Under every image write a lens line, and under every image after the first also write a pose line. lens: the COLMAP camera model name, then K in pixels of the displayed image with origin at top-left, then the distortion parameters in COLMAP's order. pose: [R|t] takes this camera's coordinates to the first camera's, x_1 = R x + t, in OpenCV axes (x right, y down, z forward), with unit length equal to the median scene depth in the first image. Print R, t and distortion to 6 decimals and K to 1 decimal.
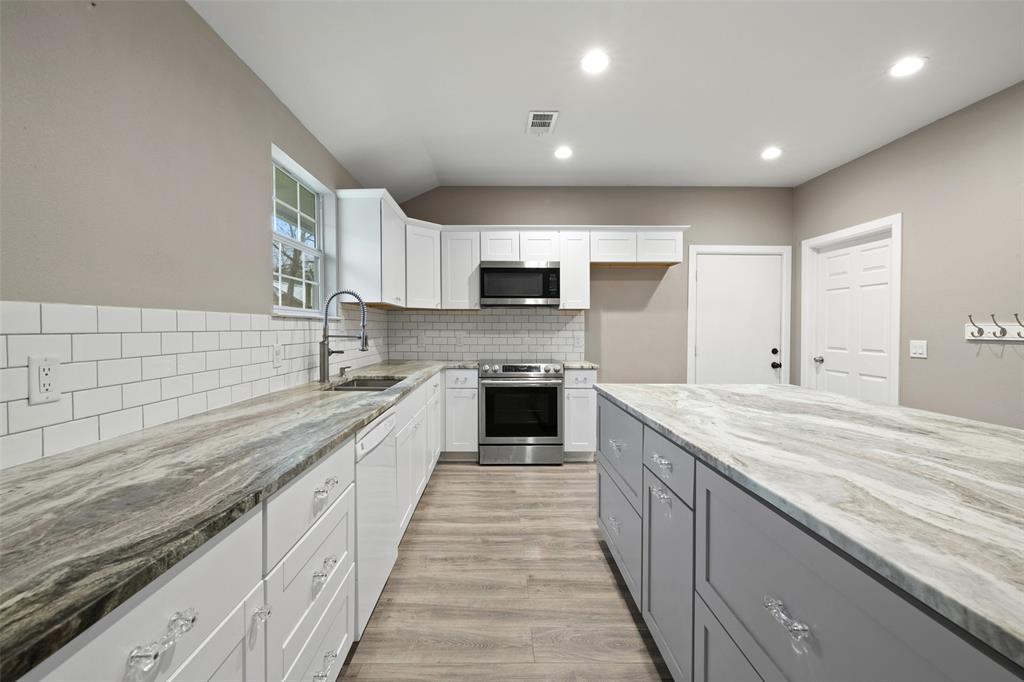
lens RADIAL K [[433.3, 0, 503.3], [0, 433.3, 341.1], [0, 0, 1]] dist [0.000310, 0.000441]
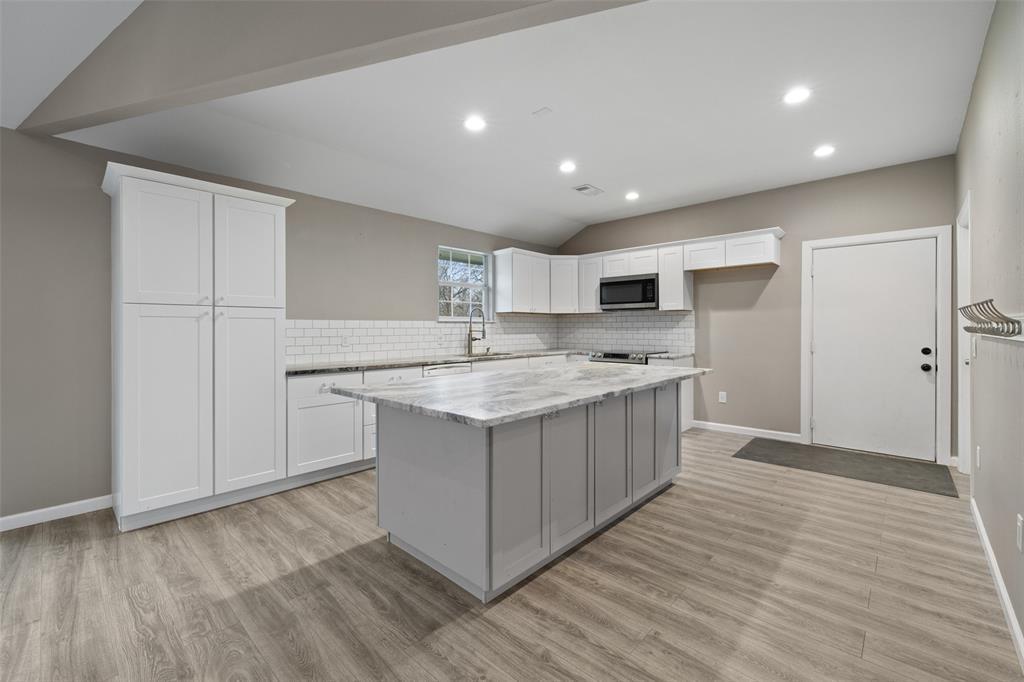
lens RADIAL K [[433.3, 0, 508.0], [0, 433.3, 327.0], [0, 0, 1]] dist [0.000310, 0.000441]
pose [[0.723356, -0.005568, -0.690453, 0.689353], [-0.015893, 0.999568, -0.024710, 0.011059], [0.690293, 0.028847, 0.722955, -0.202470]]
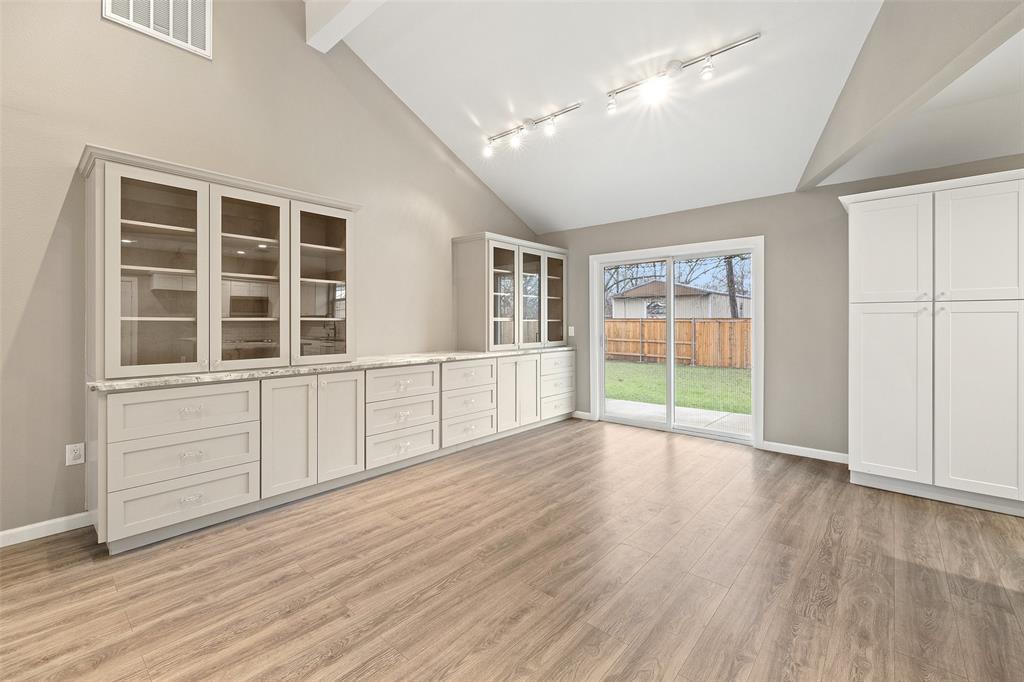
lens RADIAL K [[433.3, 0, 507.7], [0, 433.3, 322.1], [0, 0, 1]] dist [0.000310, 0.000441]
pose [[-0.669404, -0.004914, -0.742882, 0.869735], [-0.025696, 0.999533, 0.016542, 0.007794], [0.742454, 0.030163, -0.669218, -0.070001]]
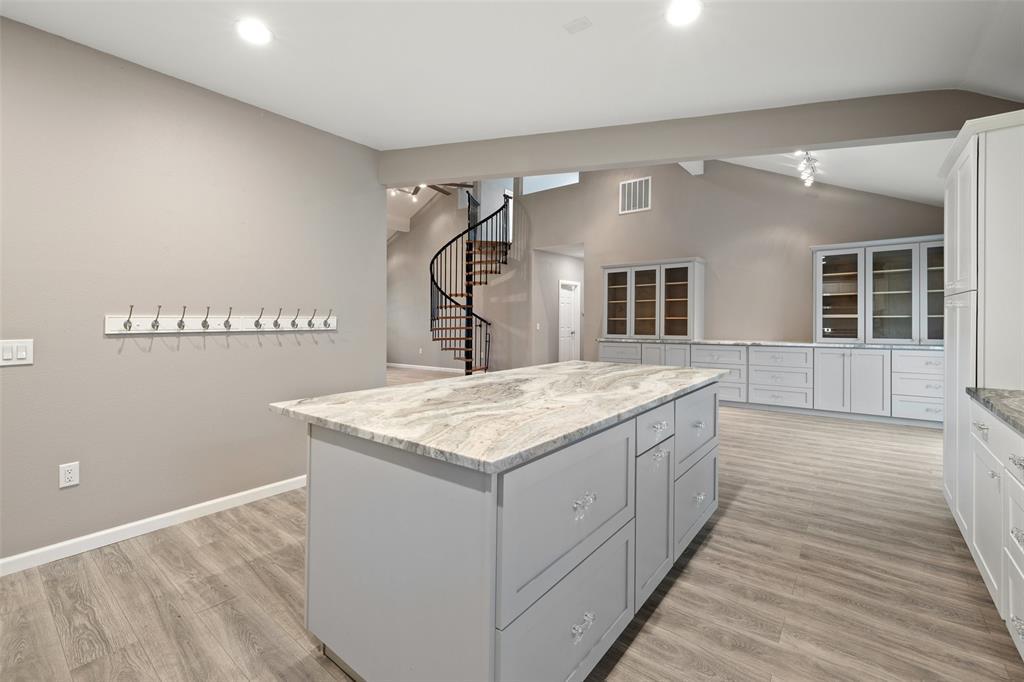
lens RADIAL K [[433.3, 0, 510.5], [0, 433.3, 317.3], [0, 0, 1]] dist [0.000310, 0.000441]
pose [[-0.770971, 0.005752, 0.636844, -0.036159], [0.022774, 0.999569, 0.018542, -0.023371], [-0.636463, 0.028798, -0.770770, 0.793629]]
